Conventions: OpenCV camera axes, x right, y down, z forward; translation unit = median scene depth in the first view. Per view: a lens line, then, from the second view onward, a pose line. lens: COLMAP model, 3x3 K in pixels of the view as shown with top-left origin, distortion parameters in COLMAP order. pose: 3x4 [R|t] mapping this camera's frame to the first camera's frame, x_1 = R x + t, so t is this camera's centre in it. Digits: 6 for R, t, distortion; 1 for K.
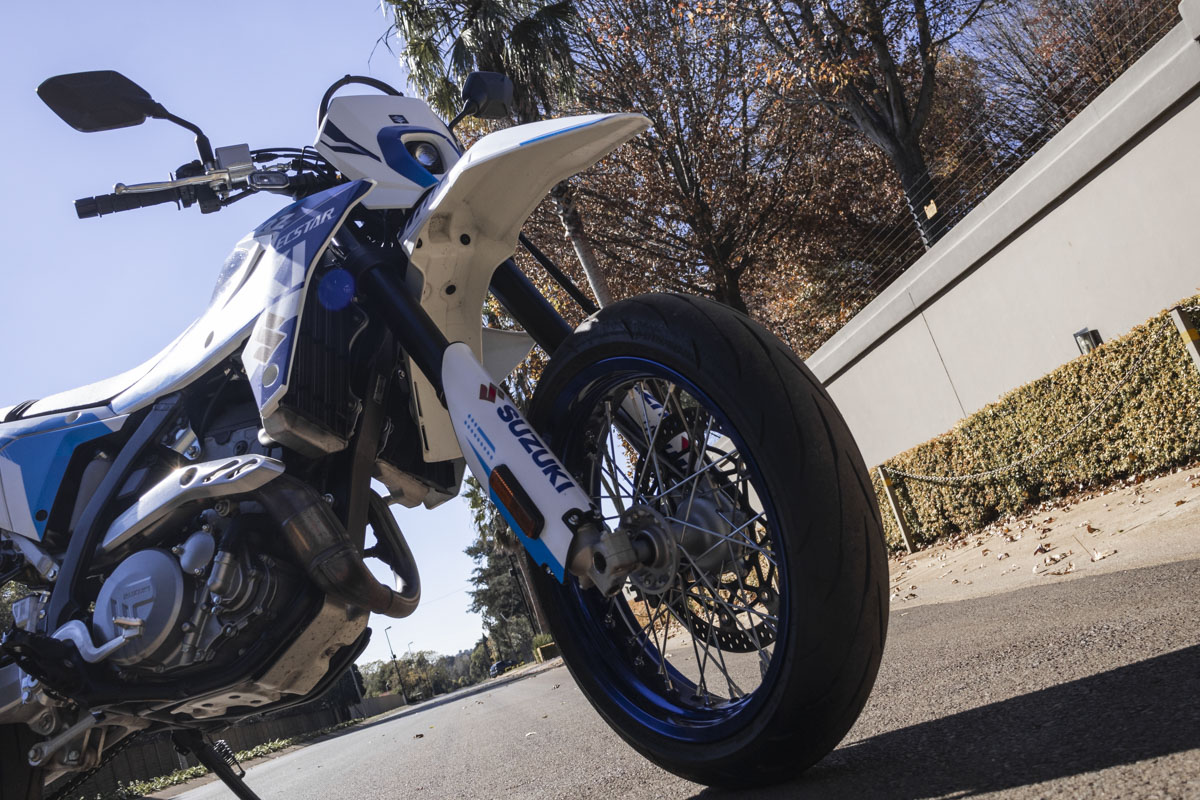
lens RADIAL K [[1079.1, 0, 594.9], [0, 1079.1, 403.4], [0, 0, 1]] dist [-0.034742, 0.014824]
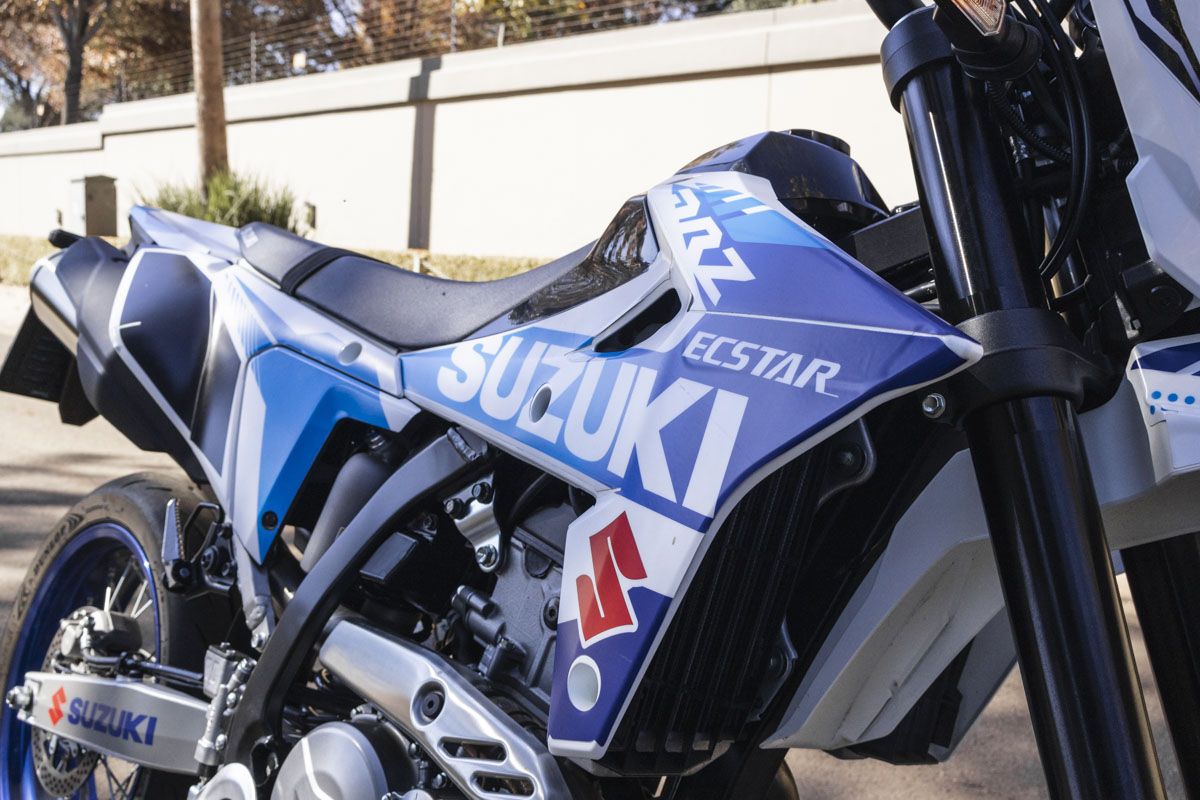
lens RADIAL K [[1159.1, 0, 587.9], [0, 1159.1, 395.9], [0, 0, 1]] dist [-0.018865, 0.000000]
pose [[0.857850, 0.375418, -0.350933, -0.158332], [-0.191711, 0.867370, 0.459255, -0.300204], [0.476802, -0.326695, 0.816046, 0.579498]]
